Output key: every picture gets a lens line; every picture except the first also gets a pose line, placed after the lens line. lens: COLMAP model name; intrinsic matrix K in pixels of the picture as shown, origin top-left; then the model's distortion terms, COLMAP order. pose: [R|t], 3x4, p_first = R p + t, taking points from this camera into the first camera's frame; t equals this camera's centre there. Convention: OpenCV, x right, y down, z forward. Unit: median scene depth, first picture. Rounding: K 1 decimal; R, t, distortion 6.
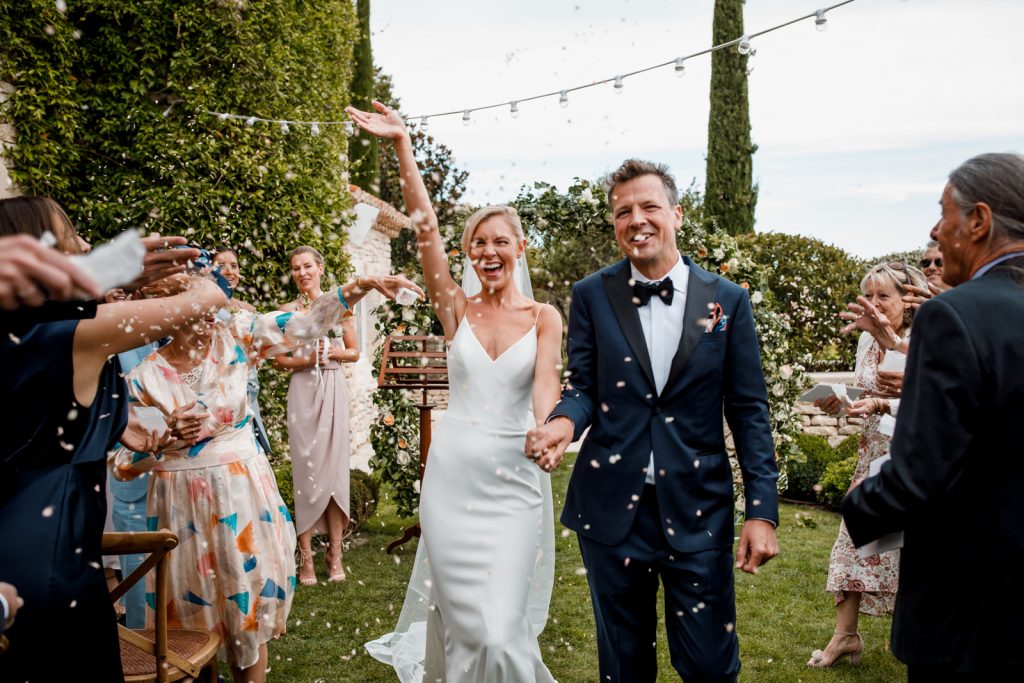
lens RADIAL K [[1010.3, 0, 512.0], [0, 1010.3, 341.5], [0, 0, 1]] dist [0.000092, -0.005436]
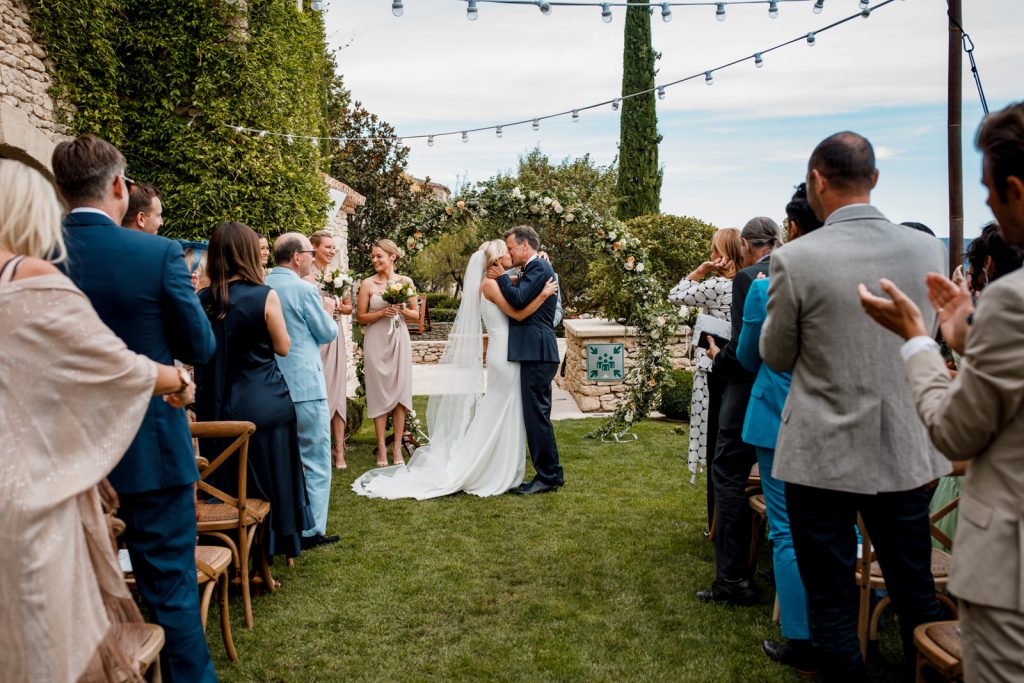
lens RADIAL K [[1010.3, 0, 512.0], [0, 1010.3, 341.5], [0, 0, 1]] dist [0.000092, -0.005436]
pose [[0.997875, -0.007720, 0.064706, -0.018936], [0.005520, 0.999403, 0.034107, 0.008390], [-0.064930, -0.033677, 0.997321, -0.323535]]
